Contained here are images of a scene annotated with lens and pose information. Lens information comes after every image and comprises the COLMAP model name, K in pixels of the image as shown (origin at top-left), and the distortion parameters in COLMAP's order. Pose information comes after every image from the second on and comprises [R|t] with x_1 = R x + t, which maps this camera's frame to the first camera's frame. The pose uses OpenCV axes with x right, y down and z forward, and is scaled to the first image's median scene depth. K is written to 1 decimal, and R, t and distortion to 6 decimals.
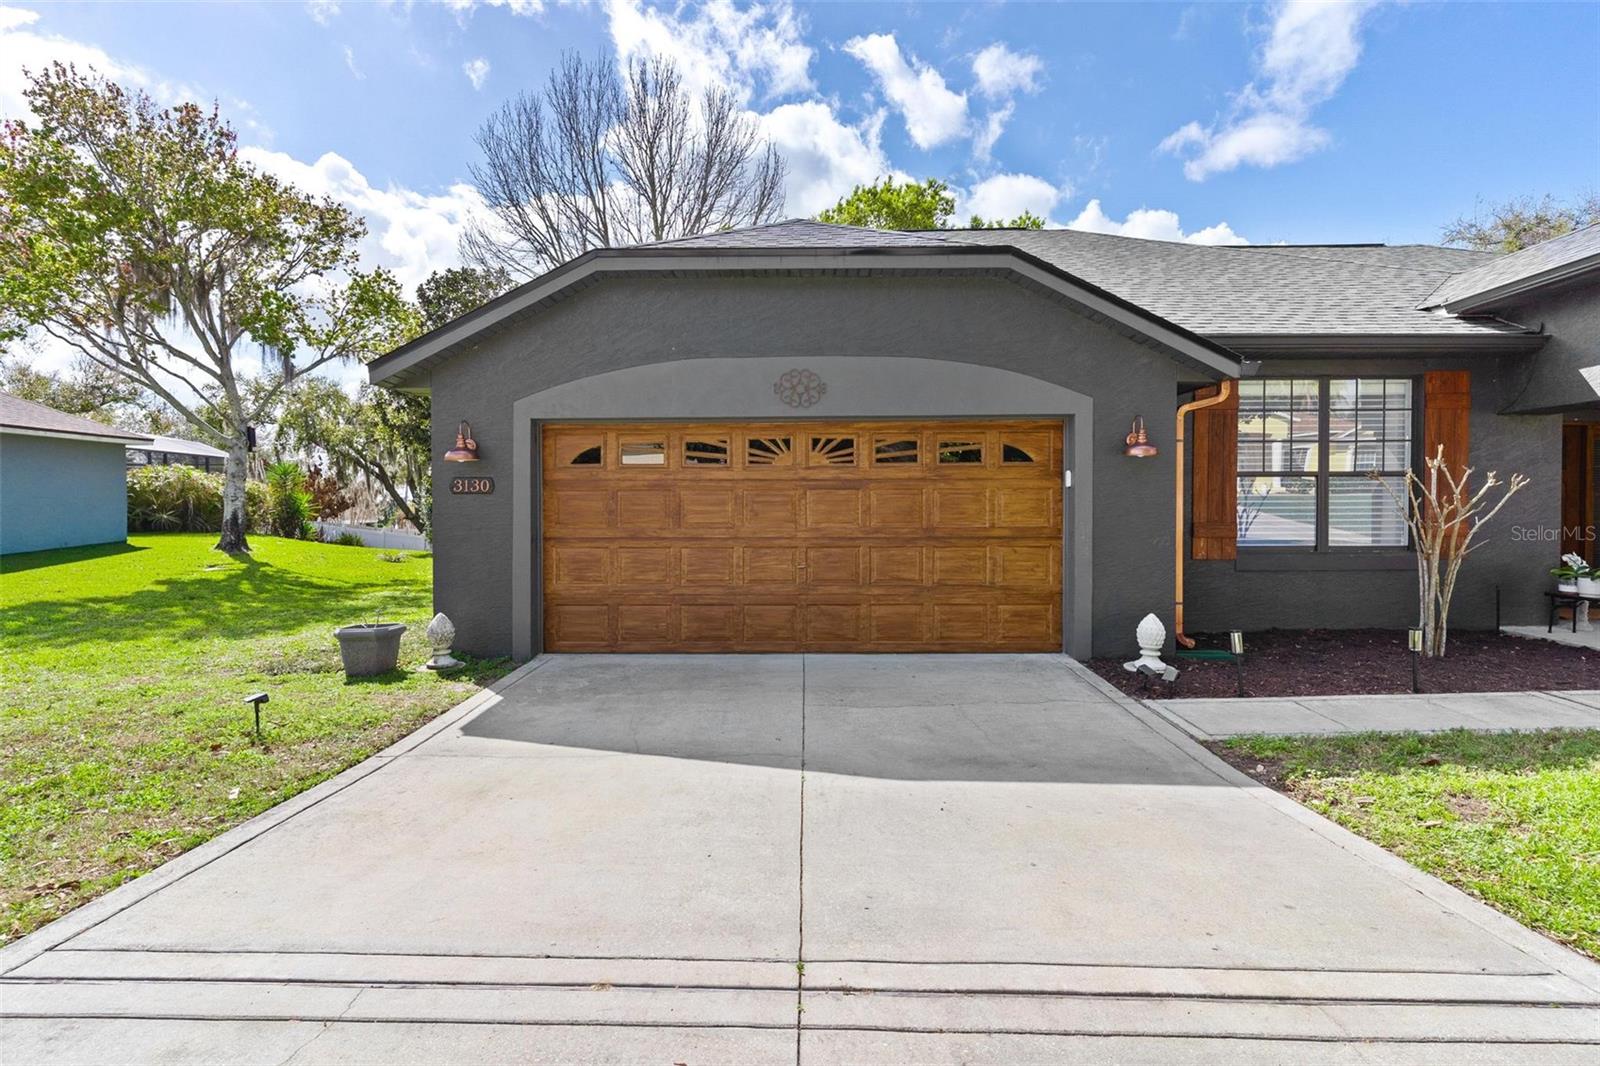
lens RADIAL K [[779.1, 0, 784.7], [0, 779.1, 530.4], [0, 0, 1]] dist [0.004242, -0.001811]
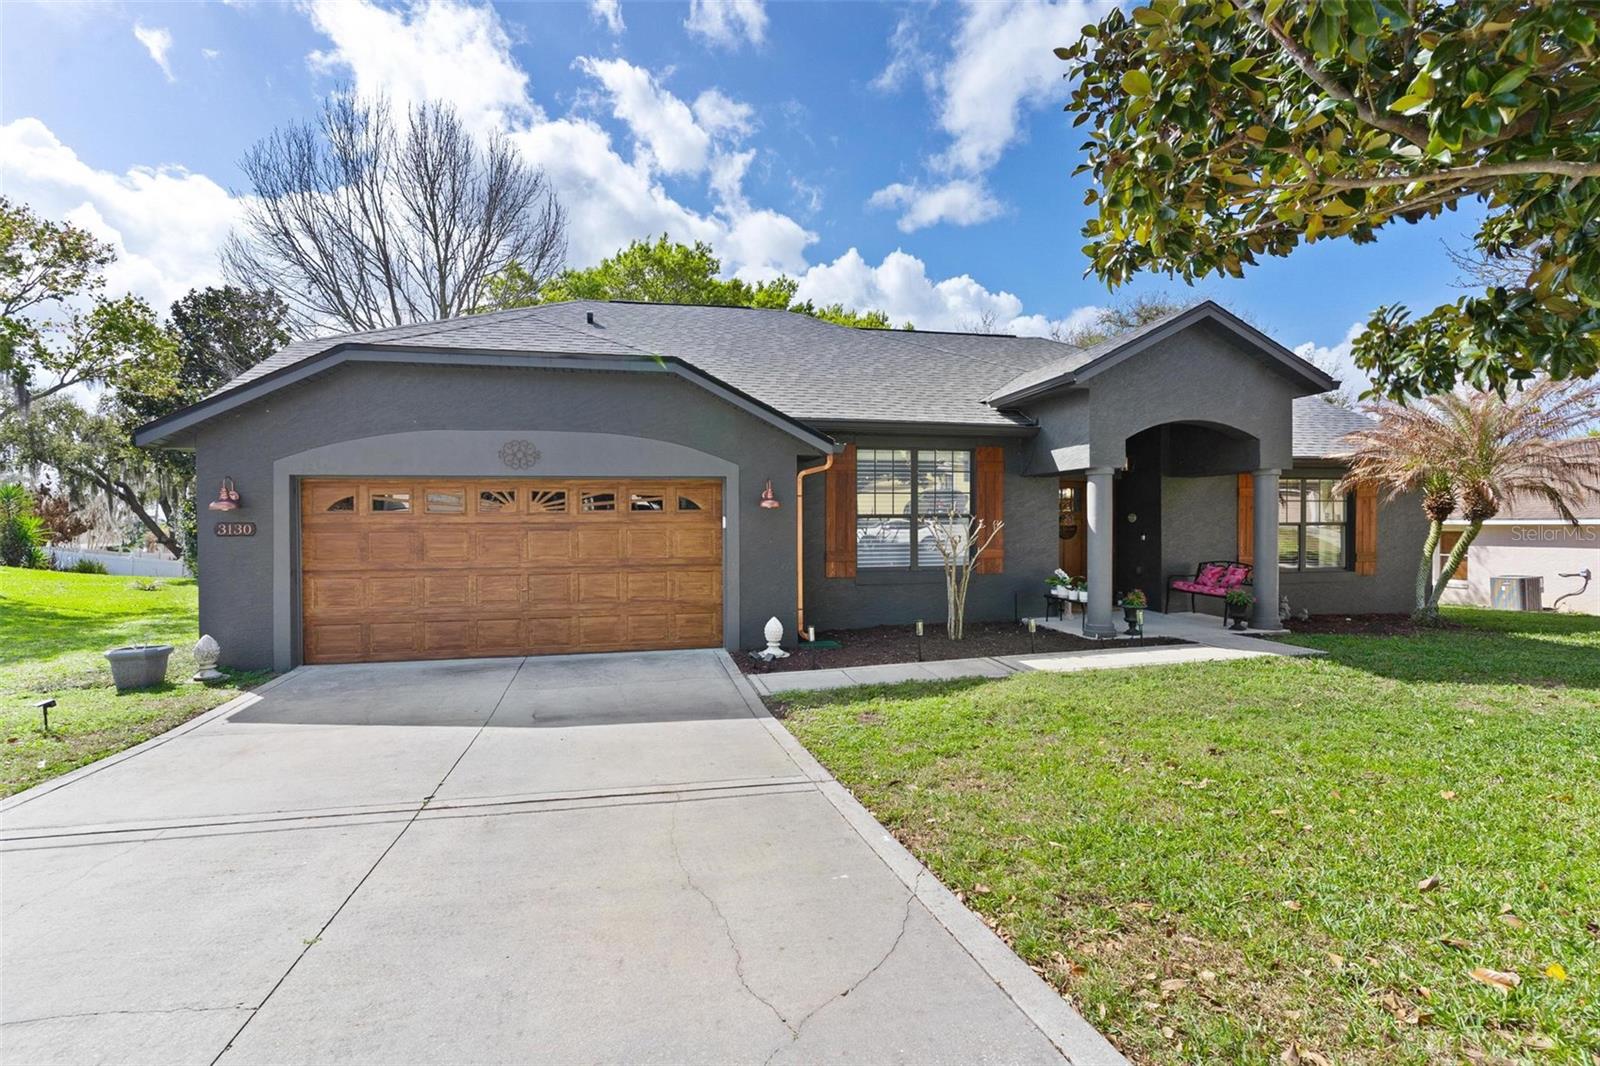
lens RADIAL K [[779.1, 0, 795.9], [0, 779.1, 540.6], [0, 0, 1]] dist [0.004242, -0.001811]
pose [[0.971984, -0.007950, 0.234913, 0.155513], [0.009154, 0.999950, -0.004035, -0.025820], [-0.234869, 0.006072, 0.972008, -0.371522]]
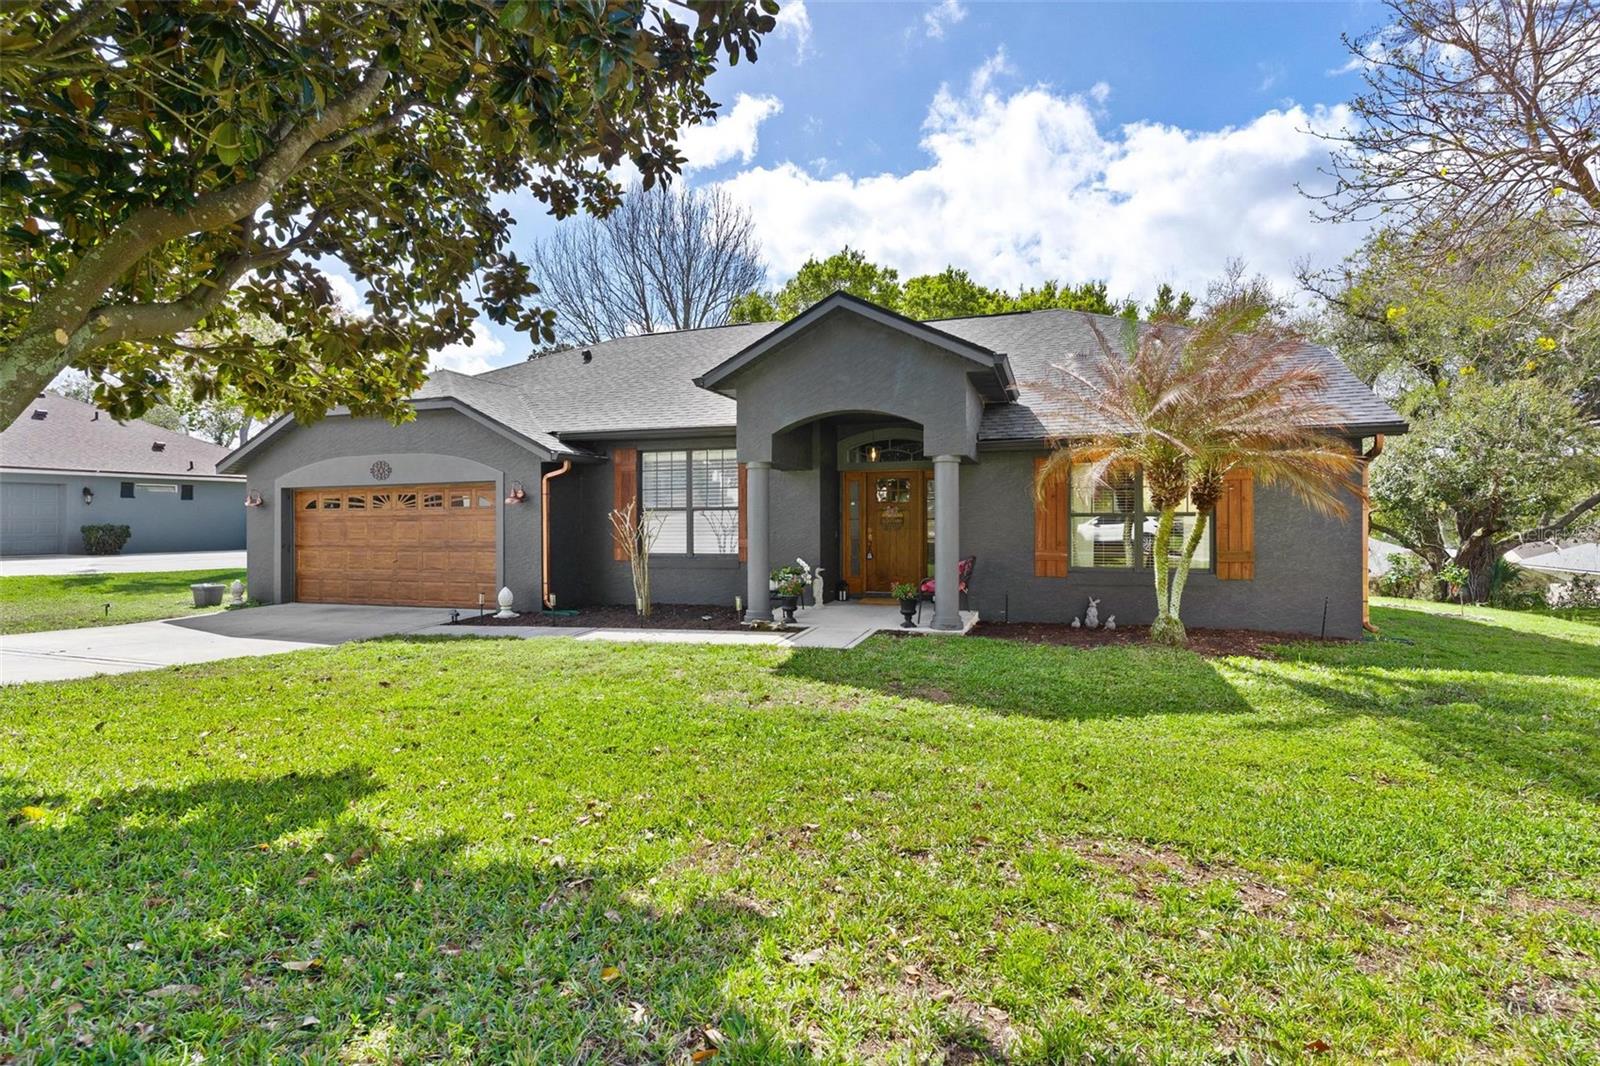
lens RADIAL K [[779.1, 0, 807.7], [0, 779.1, 528.4], [0, 0, 1]] dist [0.004242, -0.001811]
pose [[0.951637, -0.000841, -0.307224, 1.572913], [-0.003775, 0.999889, -0.014431, -0.010175], [0.307202, 0.014893, 0.951528, -0.518525]]
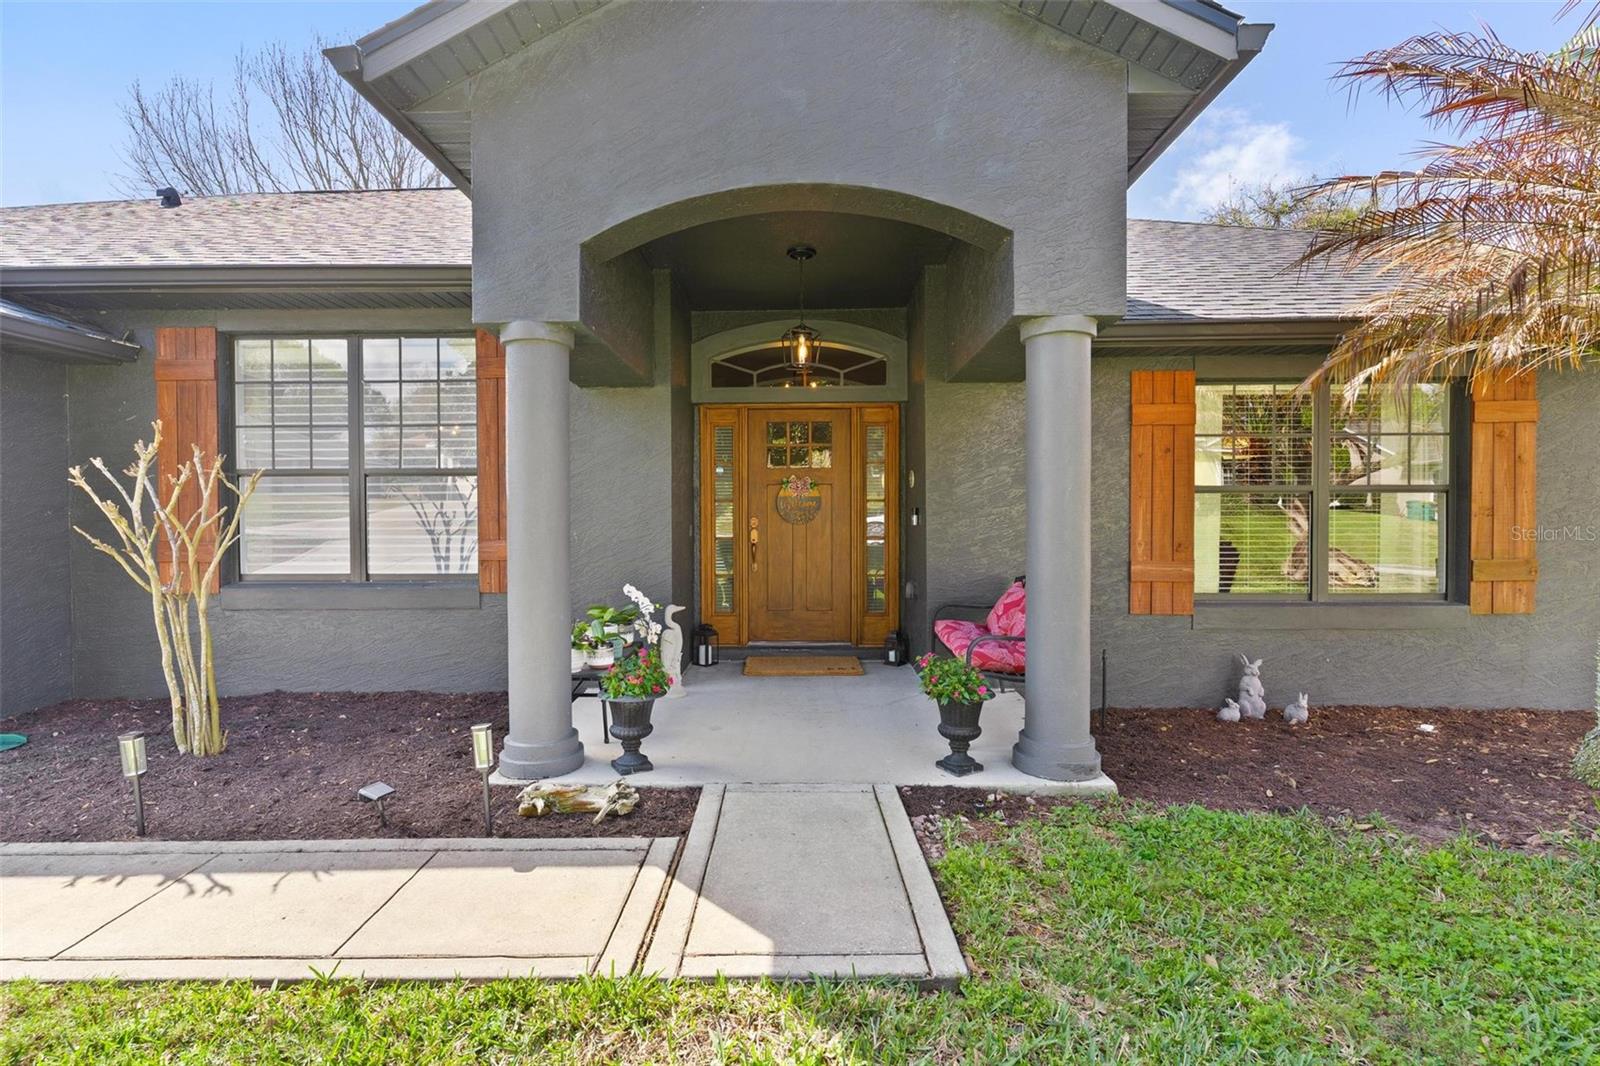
lens RADIAL K [[779.1, 0, 789.0], [0, 779.1, 541.8], [0, 0, 1]] dist [0.004242, -0.001811]
pose [[0.999846, -0.000380, -0.017535, 1.208489], [0.000377, 1.000000, -0.000156, -0.010034], [0.017535, 0.000149, 0.999846, 0.332087]]
